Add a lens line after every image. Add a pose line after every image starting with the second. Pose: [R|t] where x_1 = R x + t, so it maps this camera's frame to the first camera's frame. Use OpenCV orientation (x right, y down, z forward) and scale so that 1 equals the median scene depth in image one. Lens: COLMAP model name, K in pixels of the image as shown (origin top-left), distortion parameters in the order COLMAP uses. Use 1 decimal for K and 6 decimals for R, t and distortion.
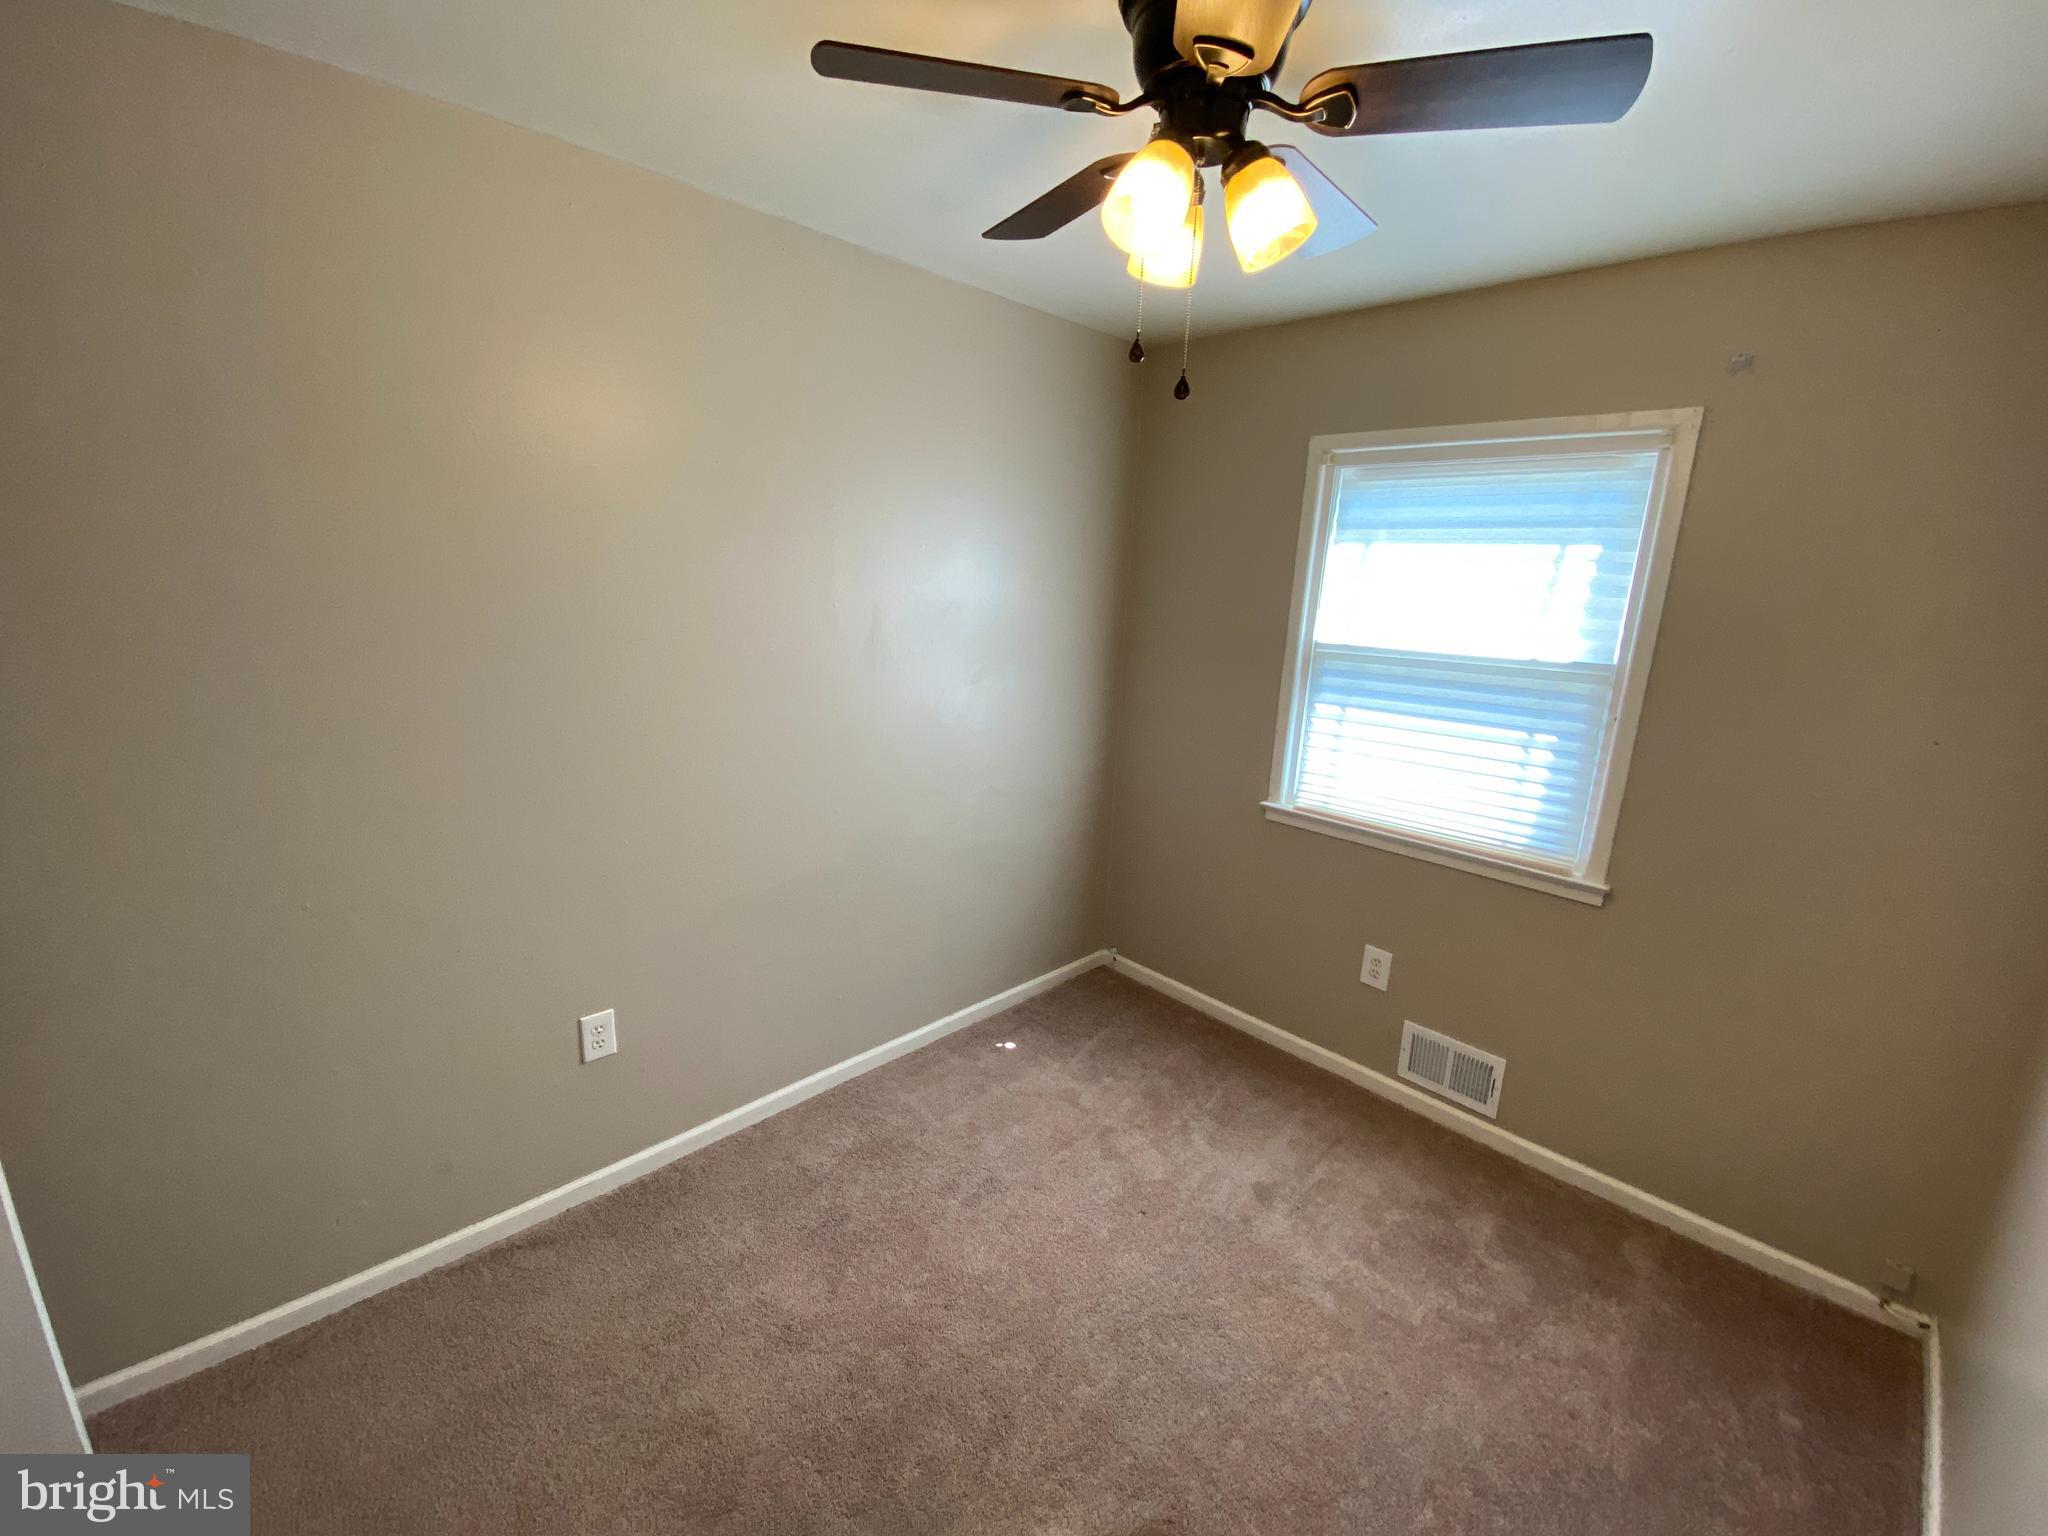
lens RADIAL K [[832.2, 0, 1010.5], [0, 832.2, 759.1], [0, 0, 1]] dist [-0.008415, -0.005531]
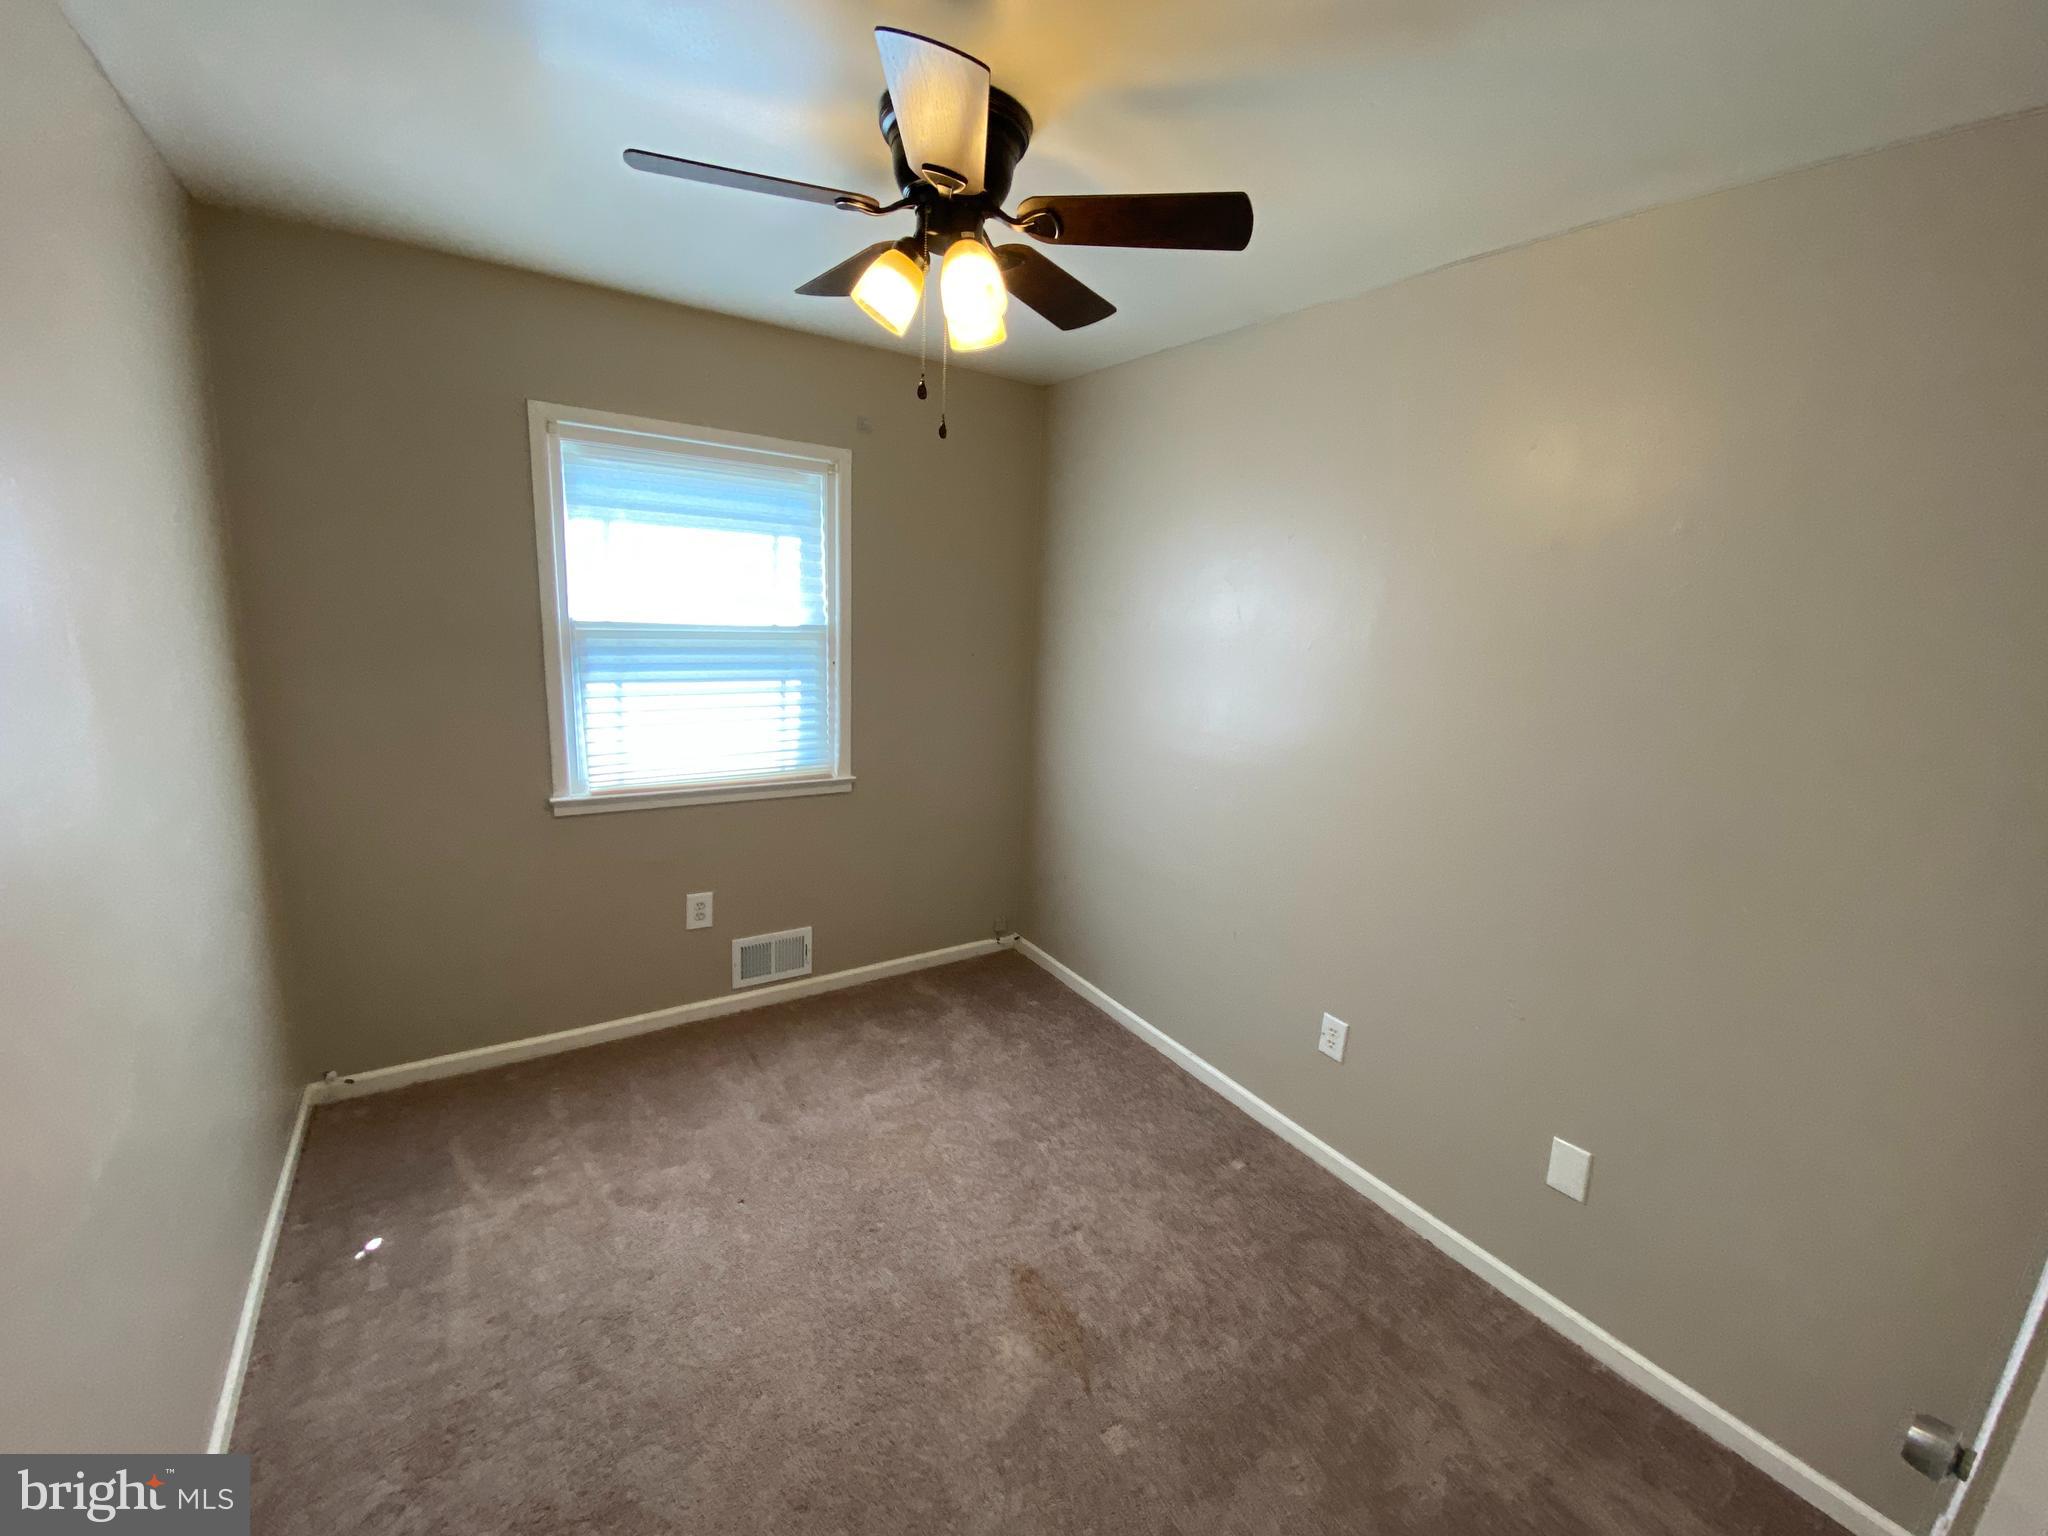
lens RADIAL K [[839.3, 0, 1033.3], [0, 839.3, 758.3], [0, 0, 1]] dist [0.018141, -0.009077]
pose [[0.169926, -0.218504, 0.960927, -0.582347], [0.165960, 0.967526, 0.190657, -0.096562], [-0.971382, 0.127078, 0.200671, 0.349018]]
